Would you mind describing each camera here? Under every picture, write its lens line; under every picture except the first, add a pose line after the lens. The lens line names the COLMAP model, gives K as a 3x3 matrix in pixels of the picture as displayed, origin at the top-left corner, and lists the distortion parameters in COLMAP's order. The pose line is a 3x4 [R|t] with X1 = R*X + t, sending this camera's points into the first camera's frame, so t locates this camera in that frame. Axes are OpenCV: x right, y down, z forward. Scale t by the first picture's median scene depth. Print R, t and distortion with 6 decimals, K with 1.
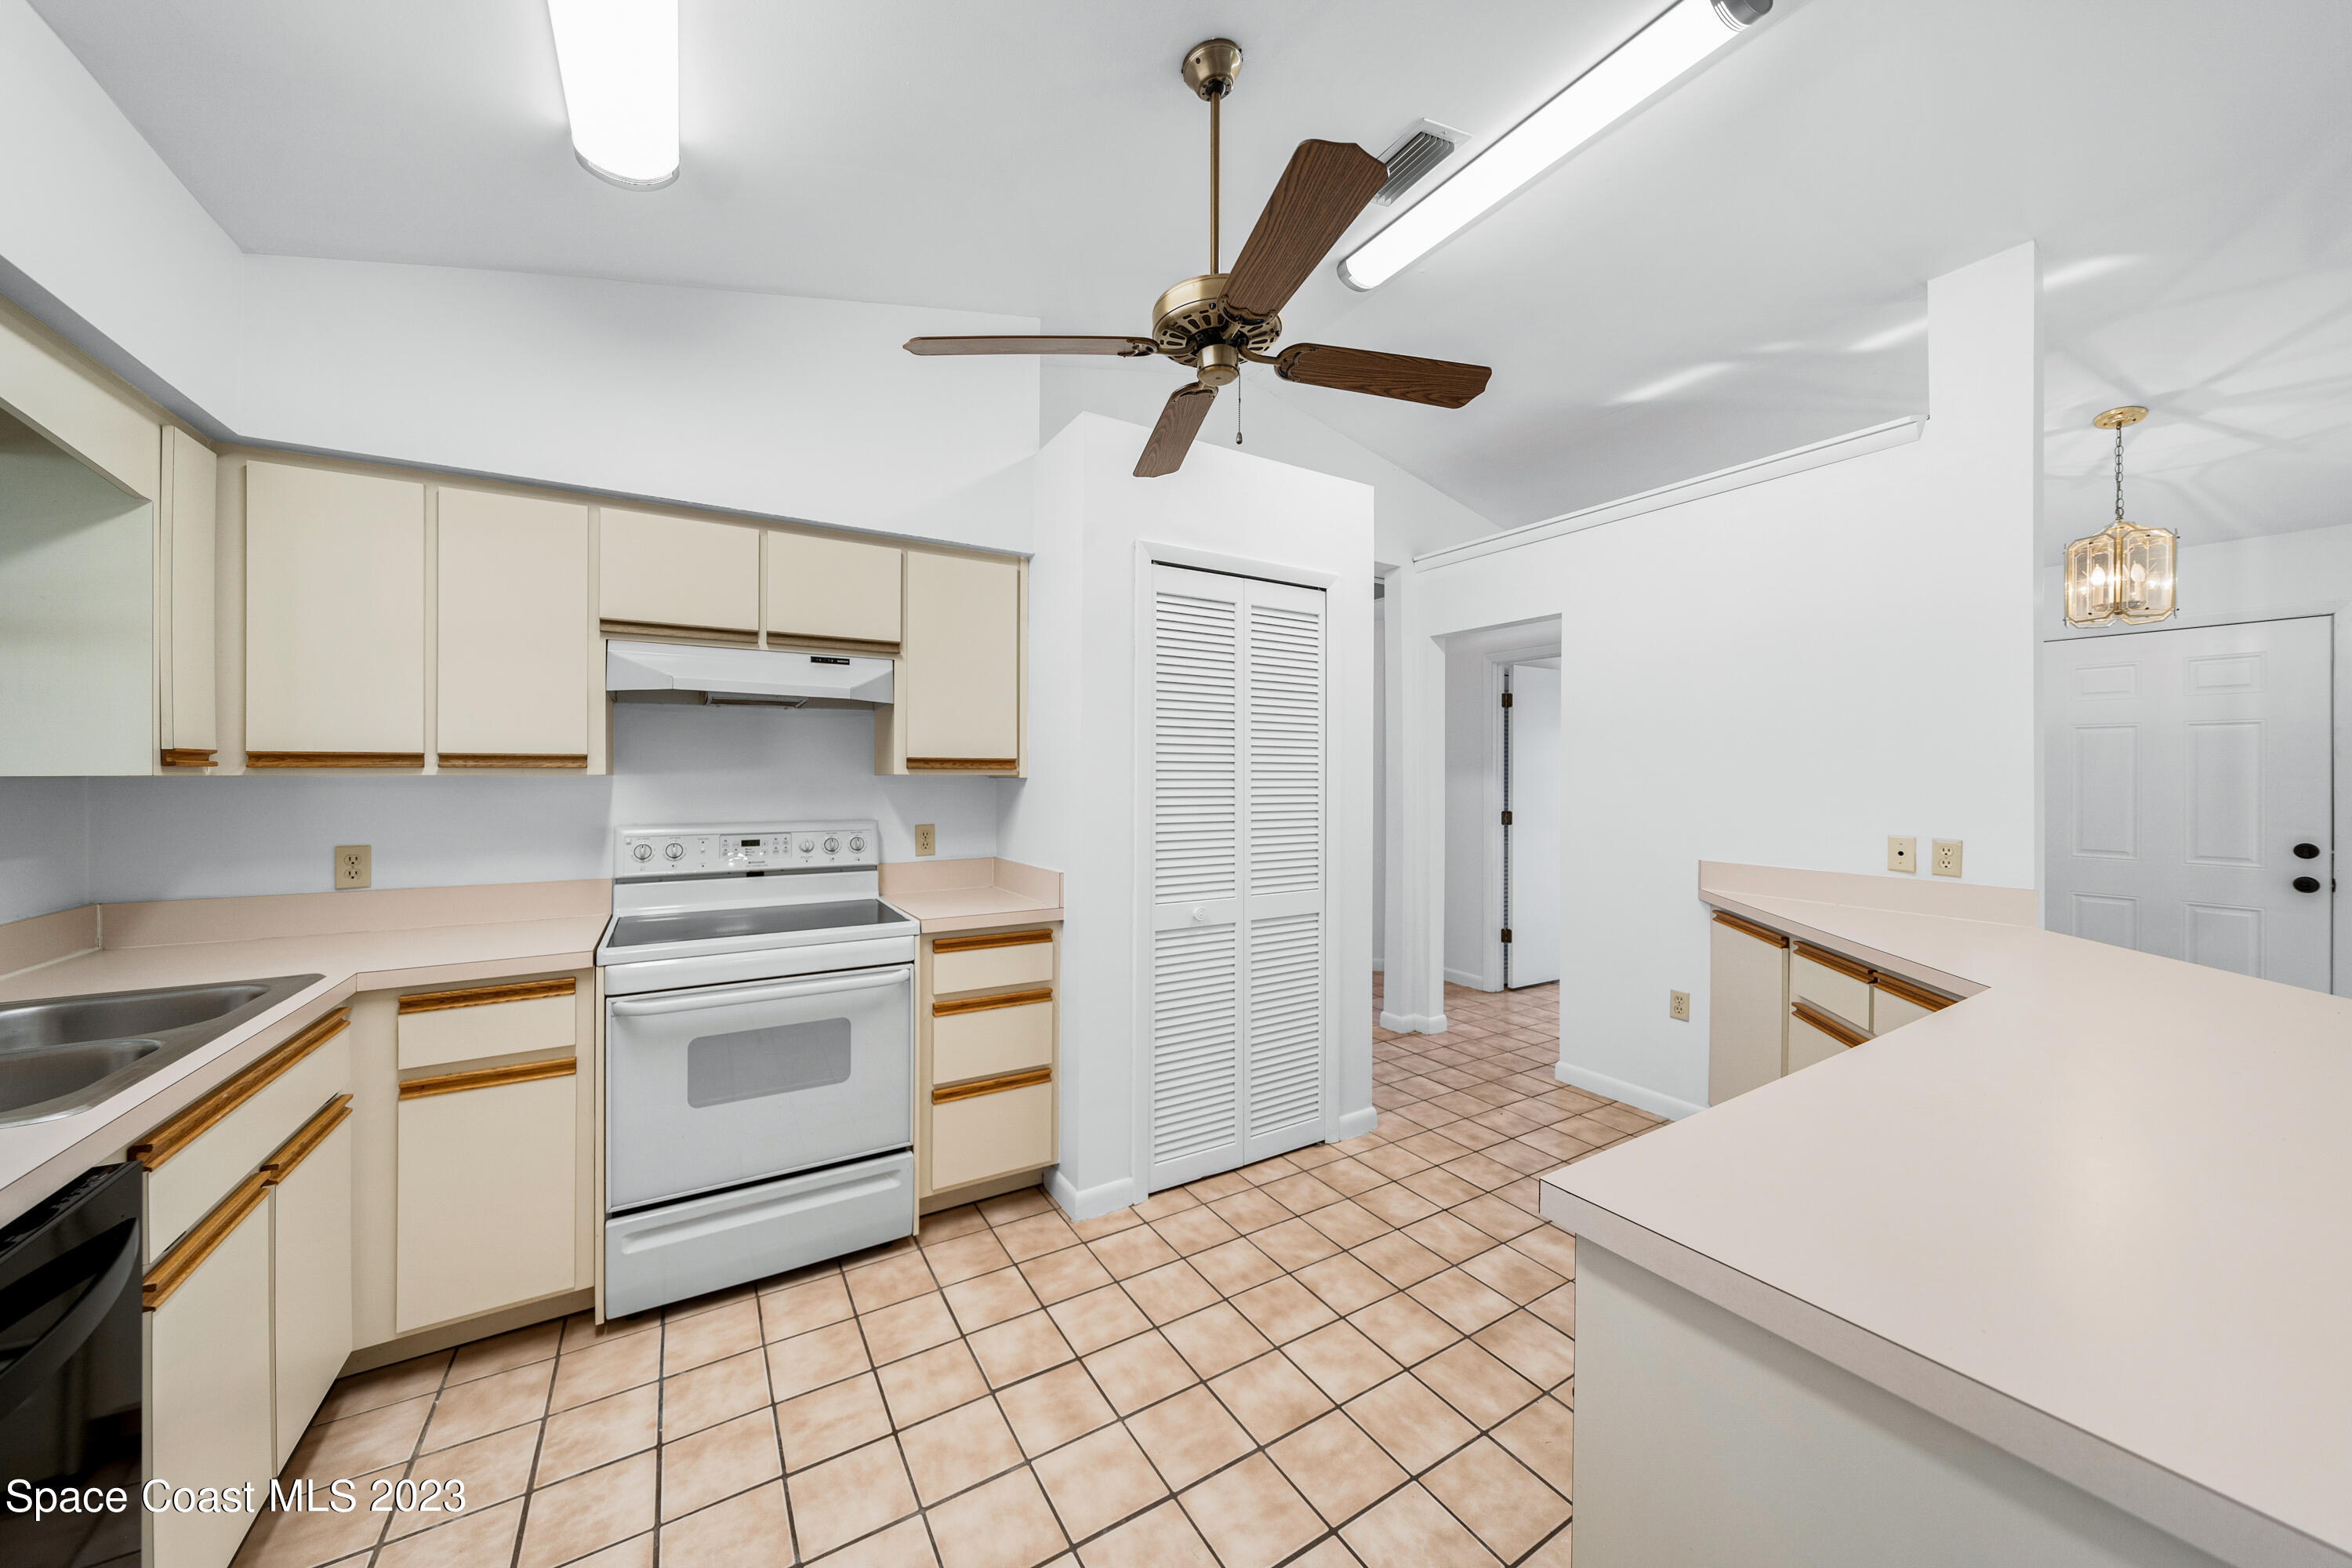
lens RADIAL K [[801.0, 0, 1181.7], [0, 801.0, 774.4], [0, 0, 1]] dist [-0.008601, -0.000053]
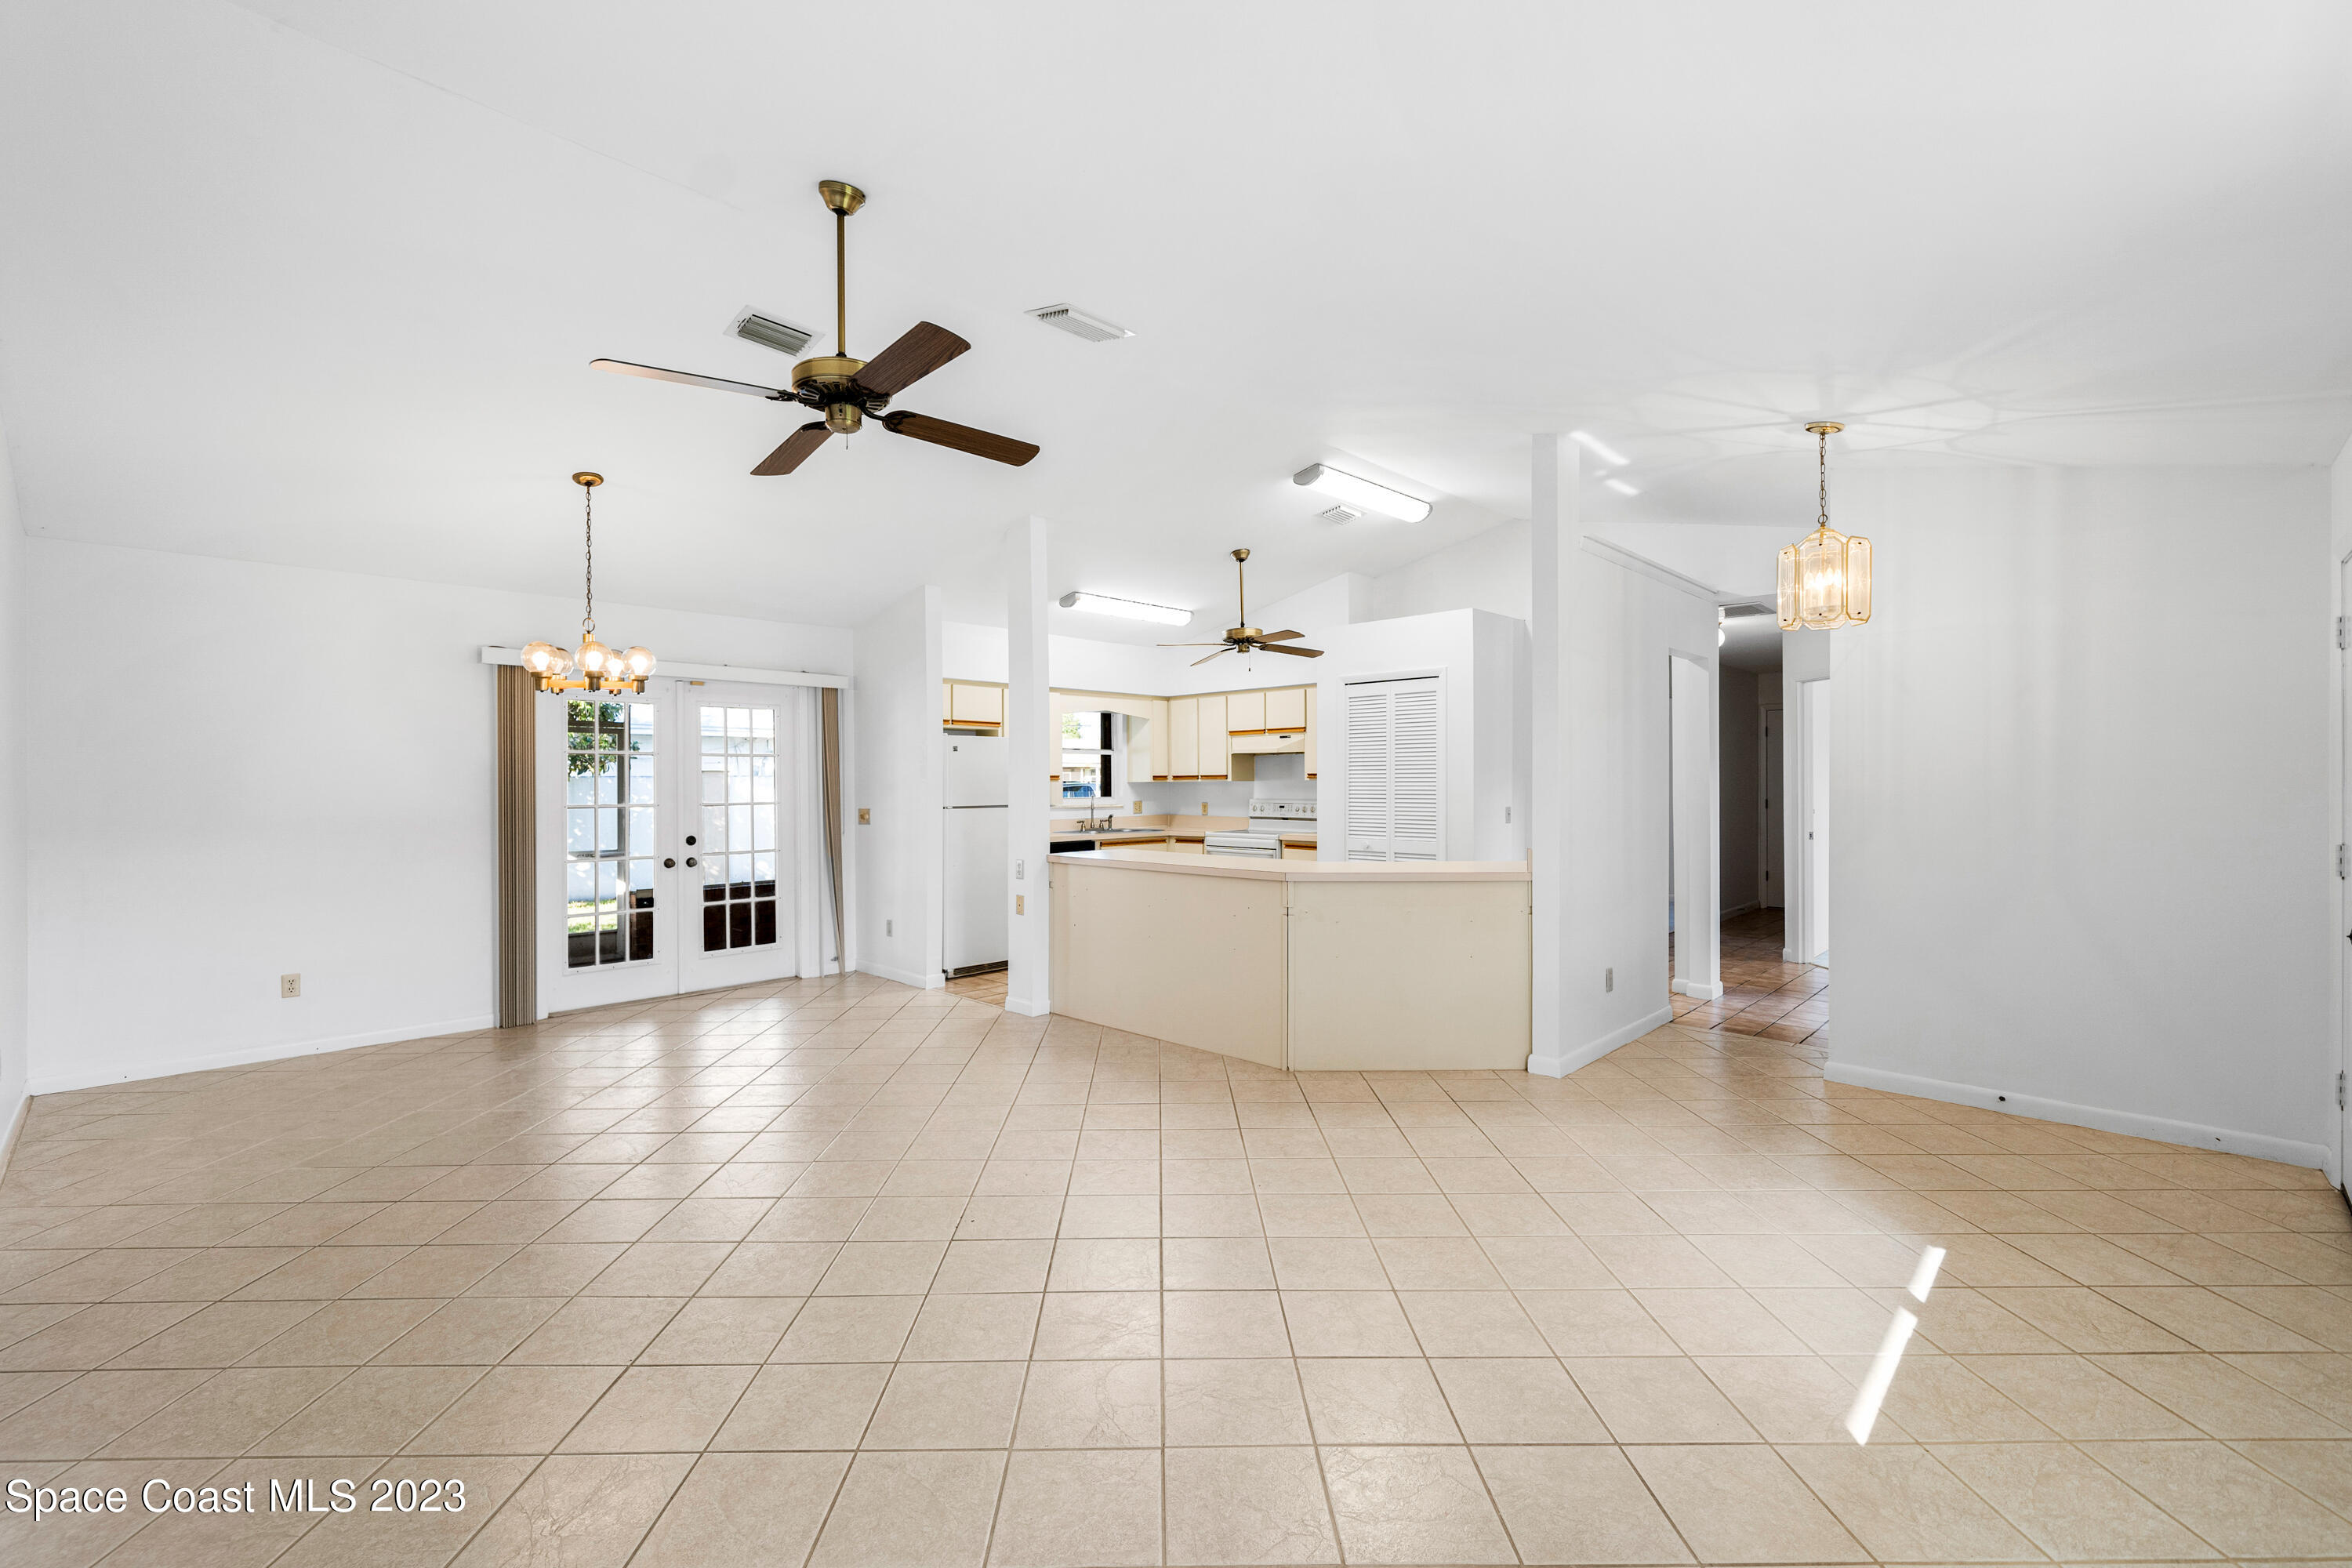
lens RADIAL K [[998.3, 0, 1167.4], [0, 998.3, 777.2], [0, 0, 1]] dist [-0.003677, -0.000383]
pose [[0.249270, -0.009205, -0.968390, 2.584728], [0.006699, 0.999947, -0.007781, 0.012215], [0.968411, -0.004547, 0.249319, -0.181705]]
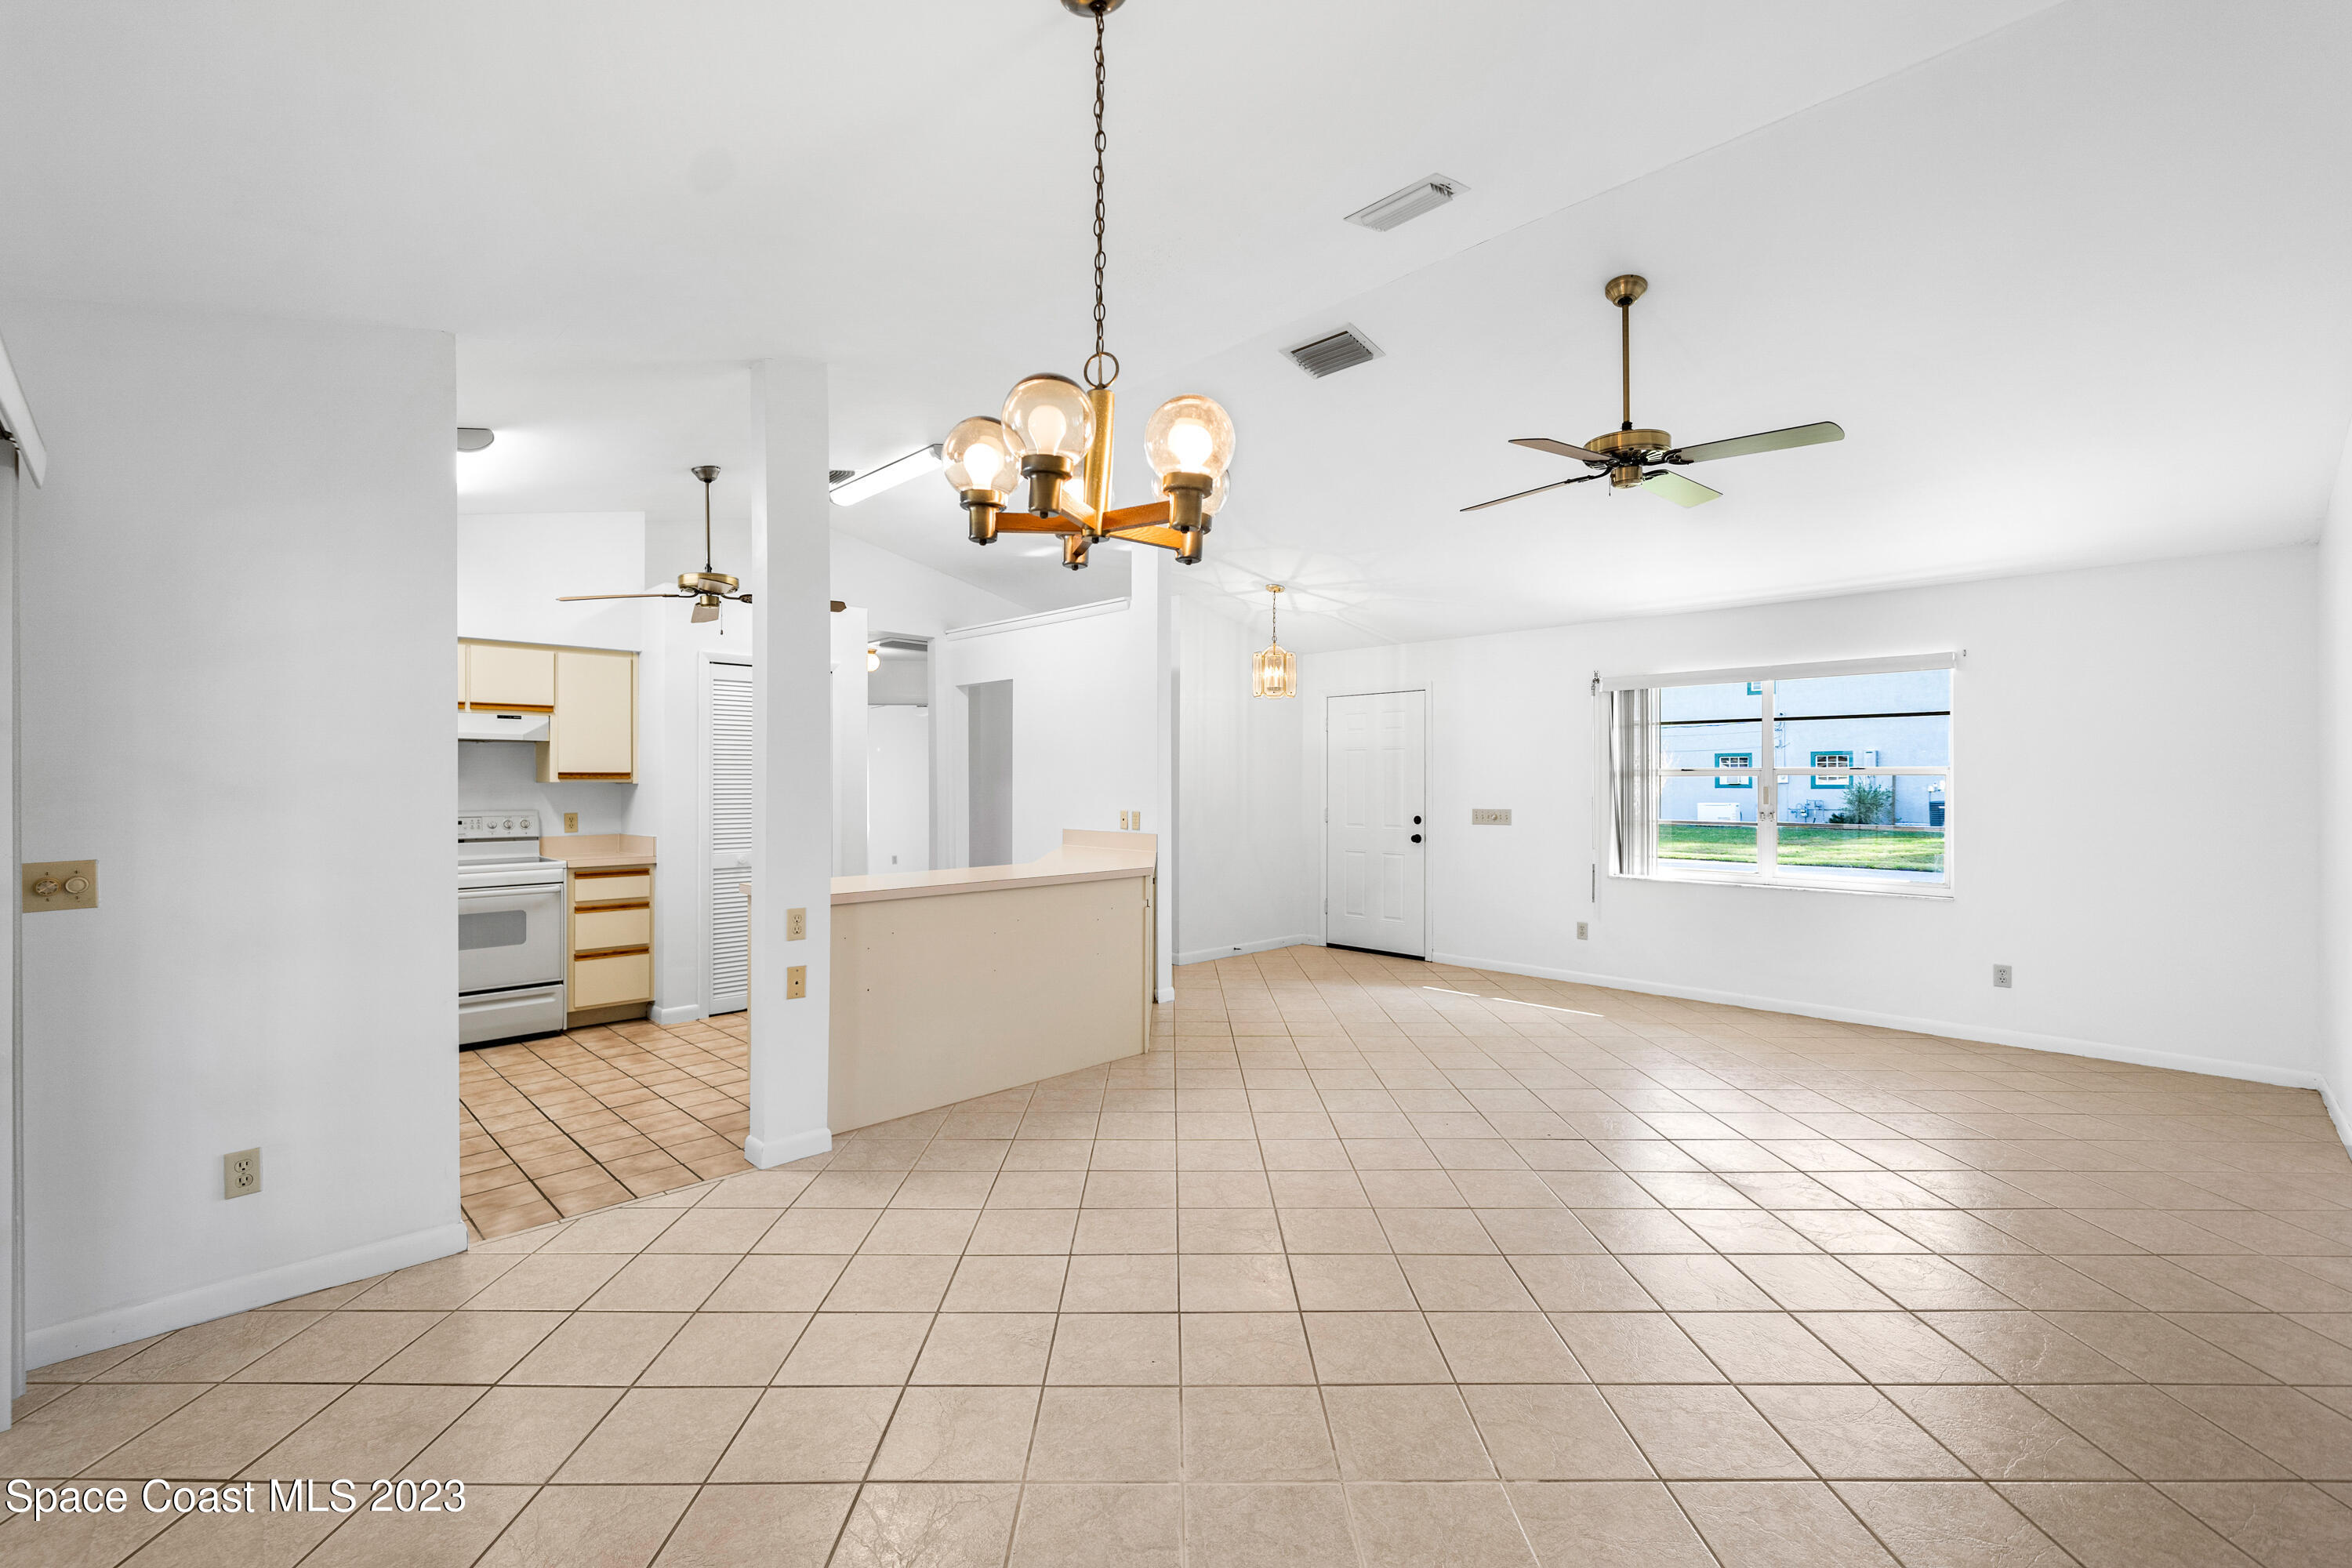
lens RADIAL K [[975.4, 0, 1170.4], [0, 975.4, 780.2], [0, 0, 1]] dist [-0.003471, -0.000140]
pose [[0.973660, -0.005550, 0.227937, 0.477181], [0.006184, 0.999979, -0.002065, 0.008971], [-0.227920, 0.003420, 0.973674, -1.387730]]
